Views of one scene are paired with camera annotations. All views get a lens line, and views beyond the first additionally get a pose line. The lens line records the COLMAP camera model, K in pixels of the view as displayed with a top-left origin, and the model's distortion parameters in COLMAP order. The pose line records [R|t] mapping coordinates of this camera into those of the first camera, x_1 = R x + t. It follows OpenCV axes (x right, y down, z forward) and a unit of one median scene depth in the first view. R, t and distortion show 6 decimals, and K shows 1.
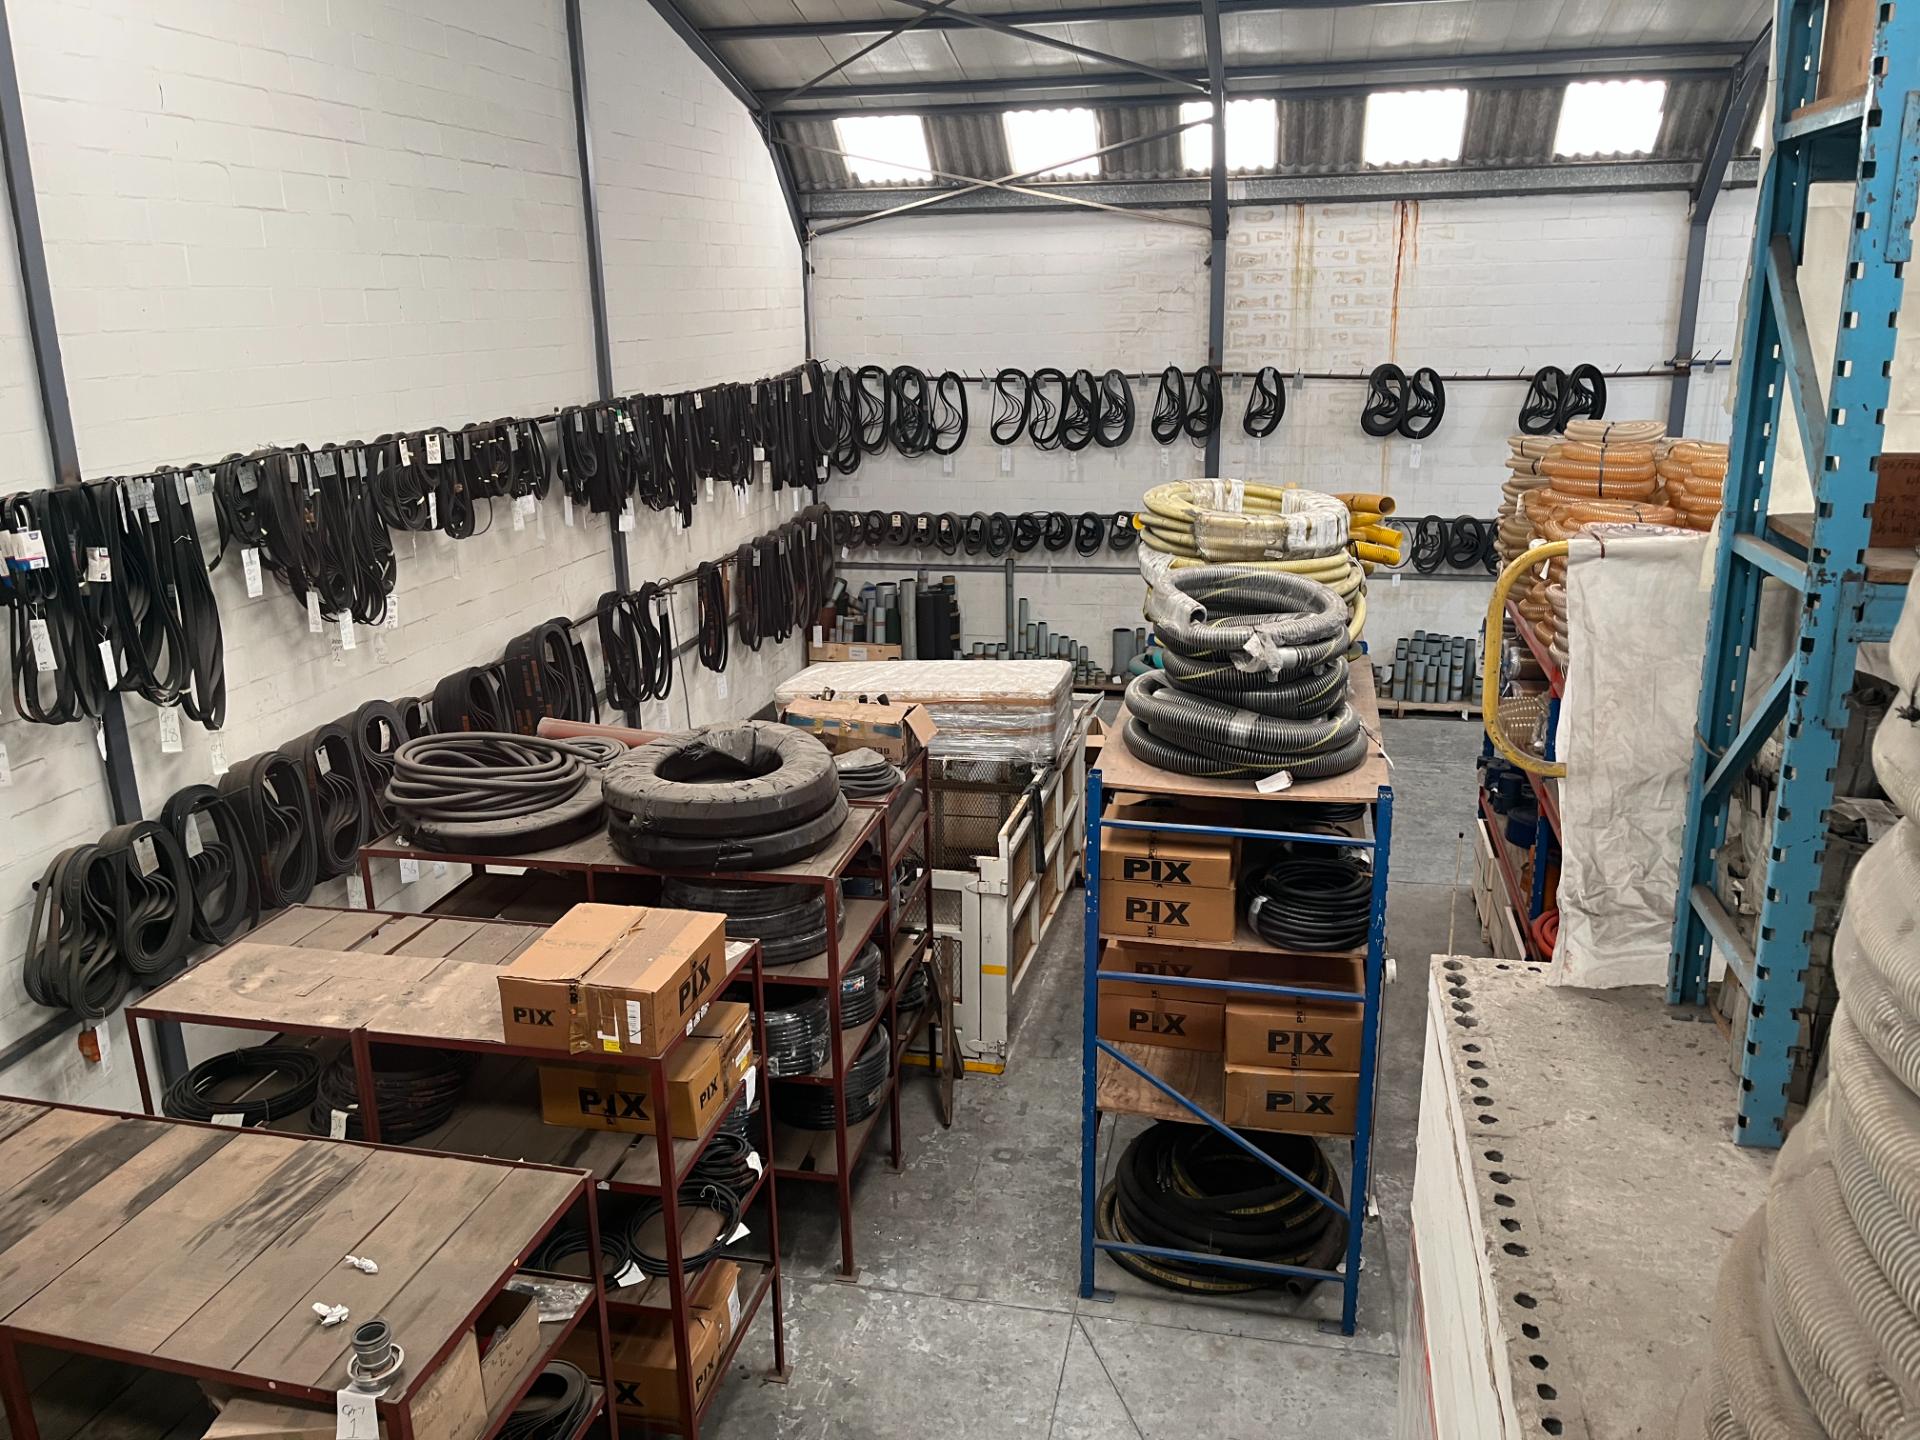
lens RADIAL K [[1459.0, 0, 976.8], [0, 1459.0, 690.4], [0, 0, 1]] dist [0.069755, -0.106607]
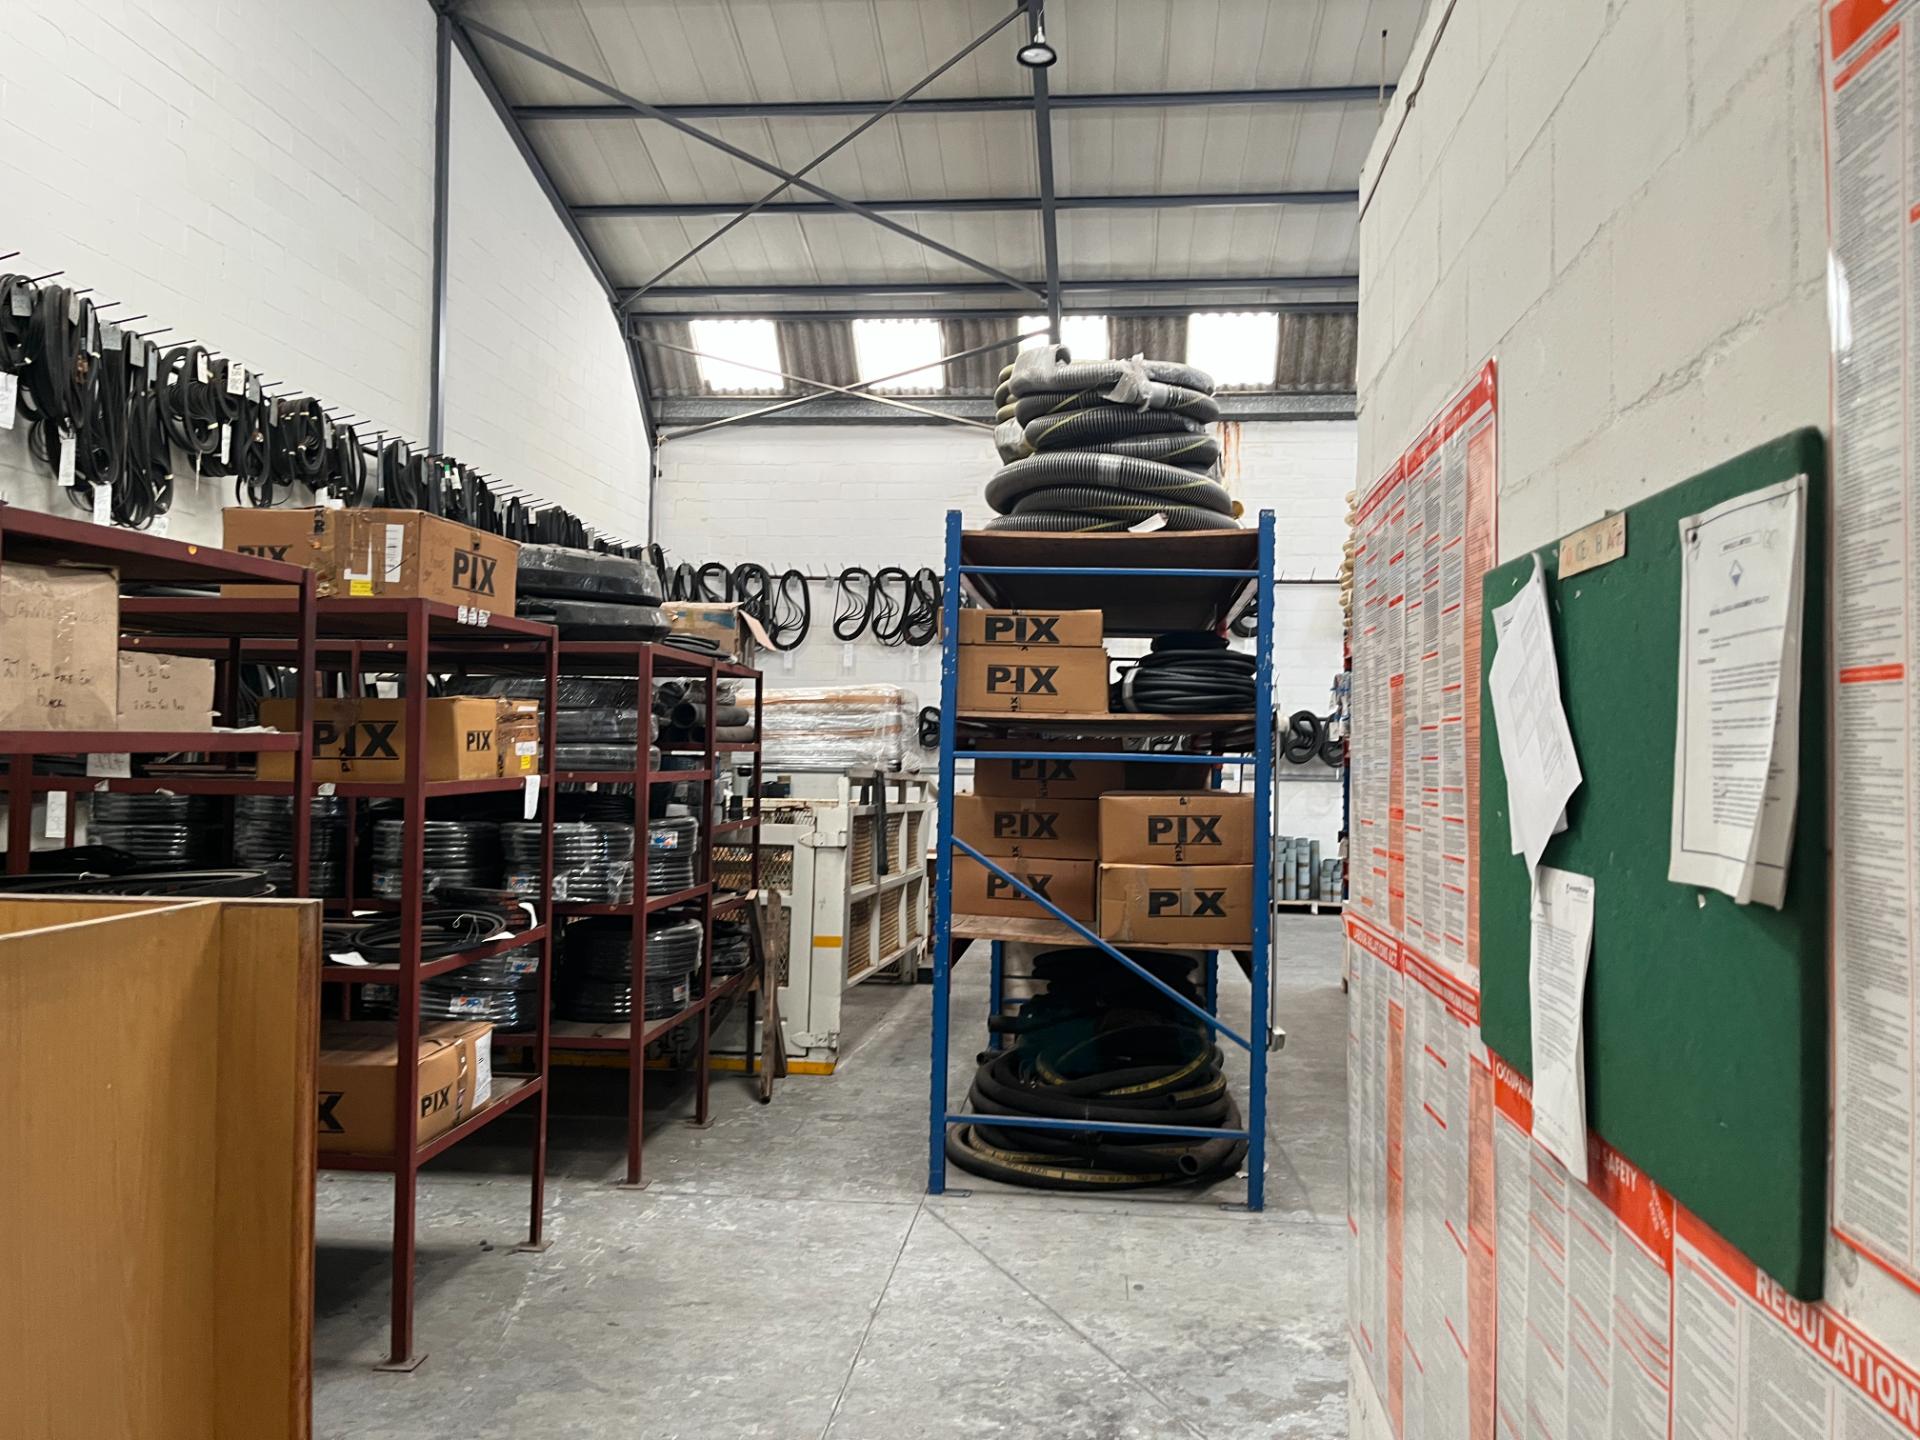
lens RADIAL K [[1450.1, 0, 978.6], [0, 1450.1, 721.8], [0, 0, 1]] dist [0.084359, -0.111301]
pose [[0.993154, 0.034461, 0.111610, -0.000085], [0.001001, 0.952946, -0.303137, 0.301314], [-0.116804, 0.301173, 0.946389, 0.121359]]
